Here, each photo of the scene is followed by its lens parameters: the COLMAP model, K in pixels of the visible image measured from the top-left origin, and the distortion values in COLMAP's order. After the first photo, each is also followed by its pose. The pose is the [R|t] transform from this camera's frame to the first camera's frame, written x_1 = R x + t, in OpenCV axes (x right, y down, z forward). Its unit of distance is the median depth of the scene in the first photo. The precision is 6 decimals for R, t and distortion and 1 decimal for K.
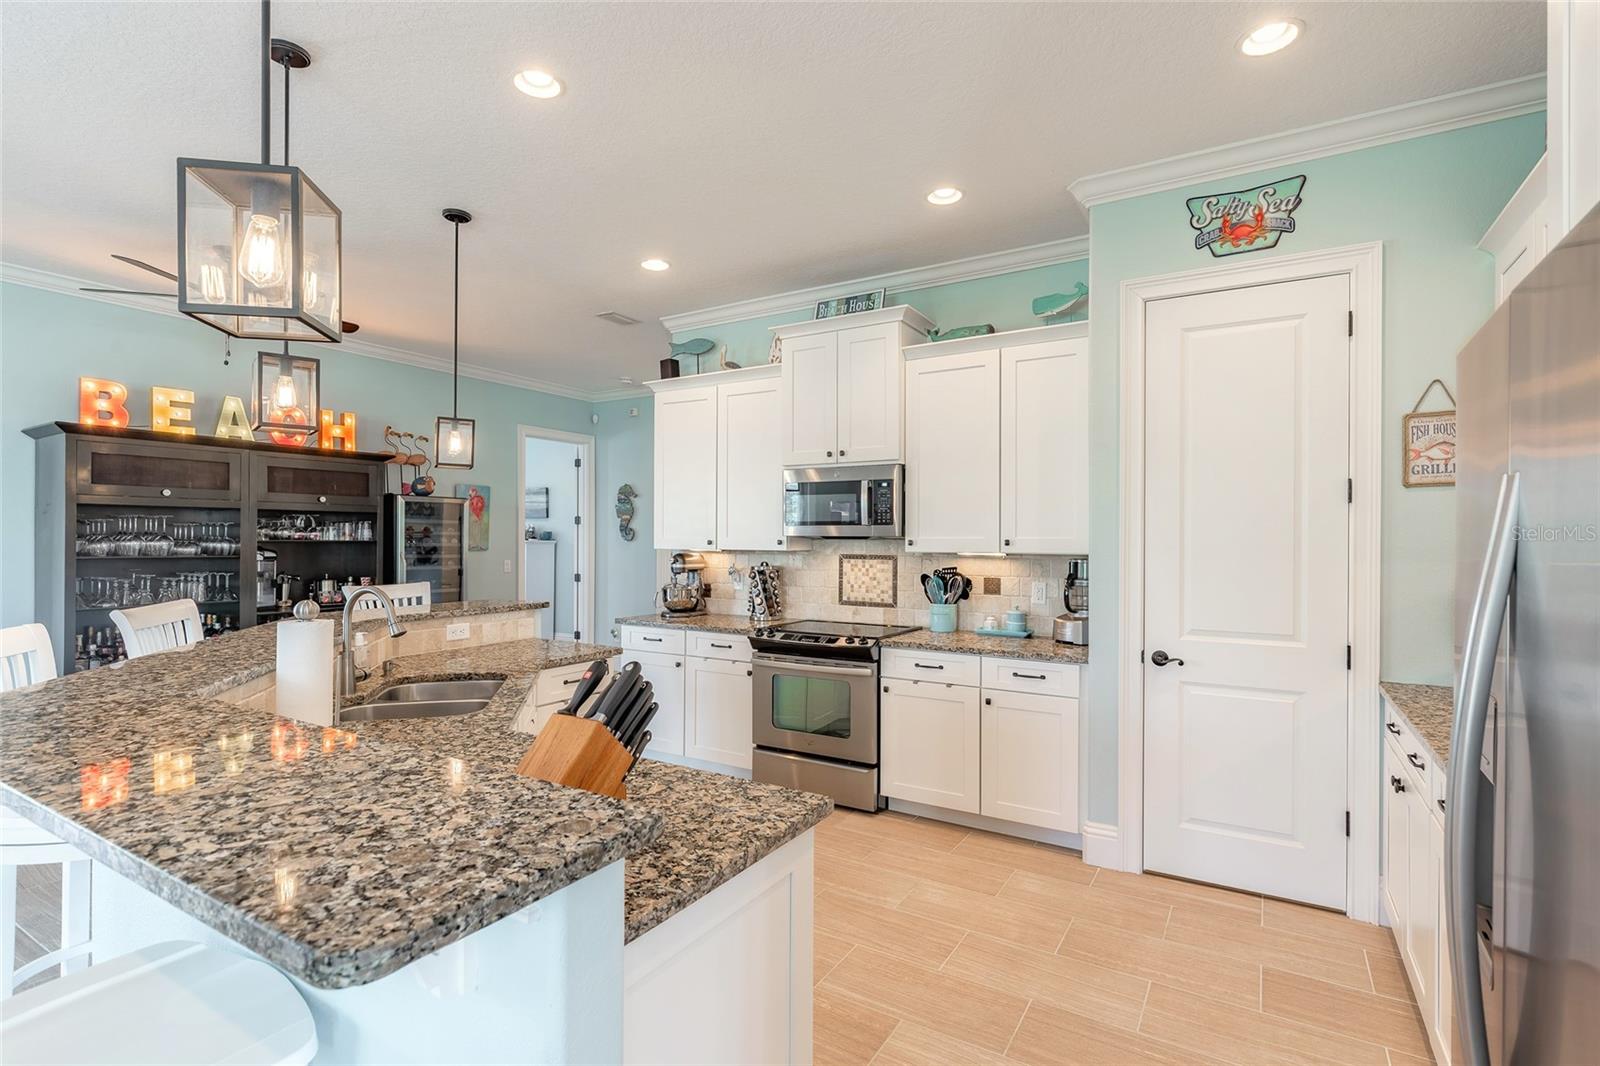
lens RADIAL K [[764.4, 0, 796.4], [0, 764.4, 534.8], [0, 0, 1]] dist [0.001071, -0.001131]
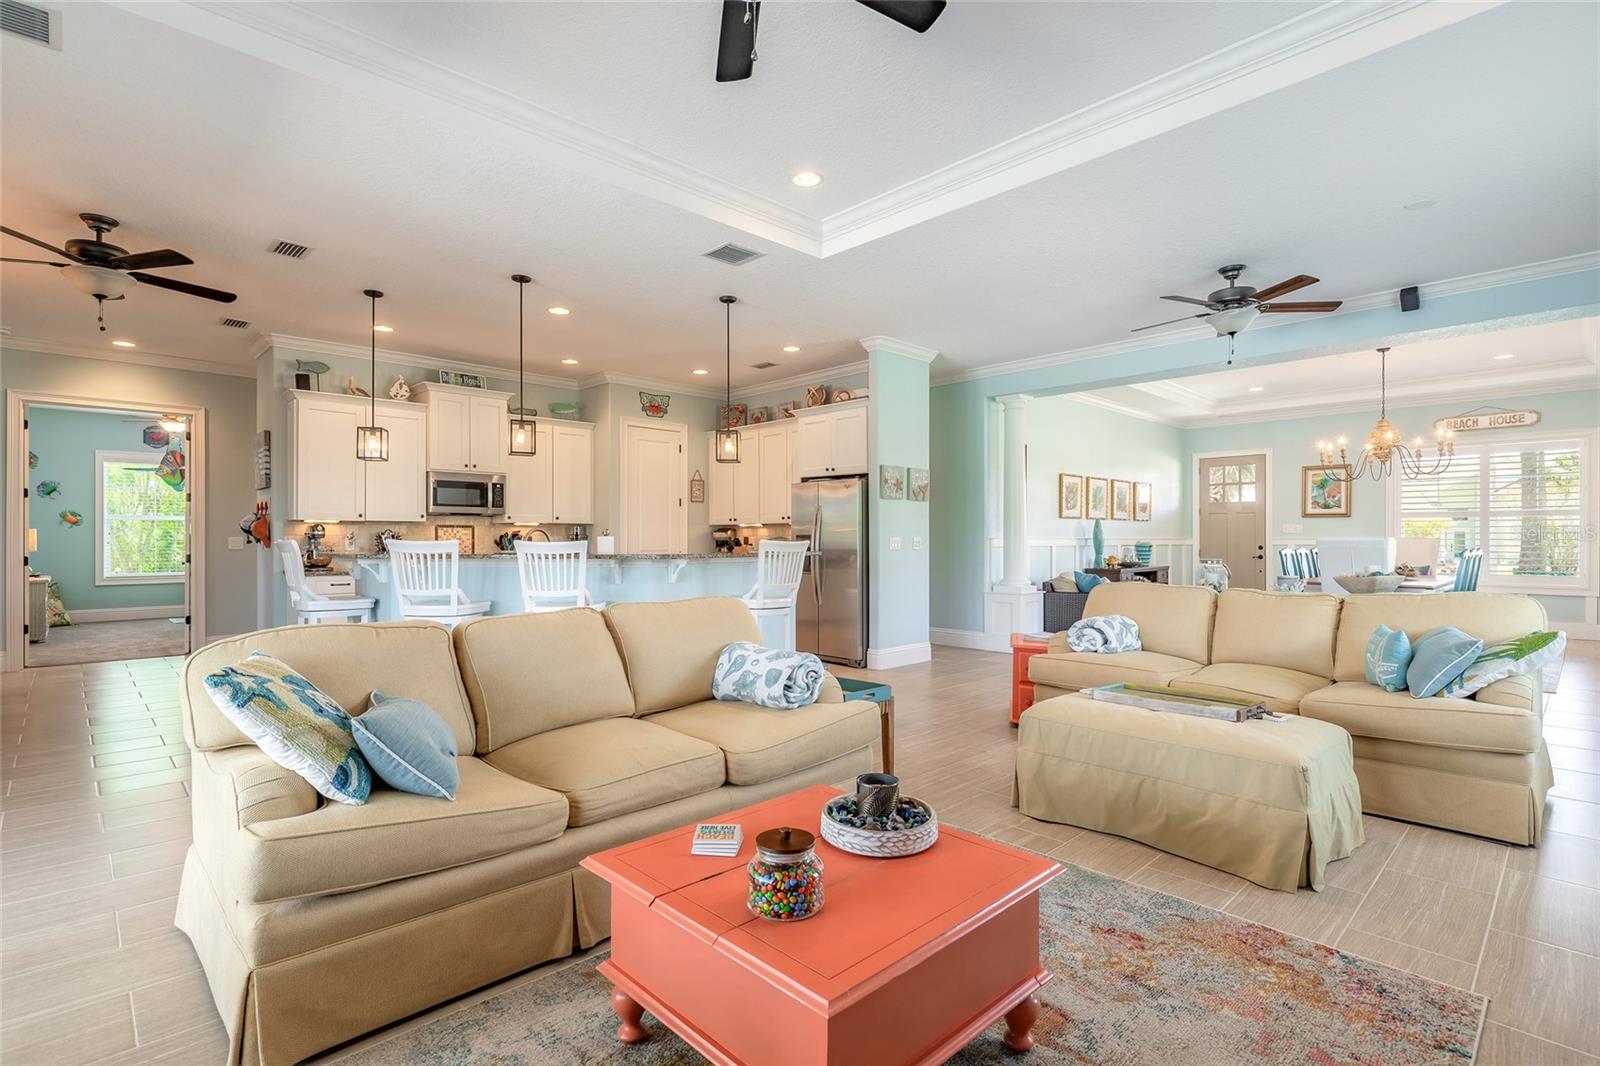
lens RADIAL K [[764.4, 0, 796.2], [0, 764.4, 536.3], [0, 0, 1]] dist [0.001071, -0.001131]
pose [[0.255939, -0.000494, 0.966693, -1.443269], [-0.003533, 0.999993, 0.001446, 0.049047], [-0.966686, -0.003786, 0.255936, -0.168629]]
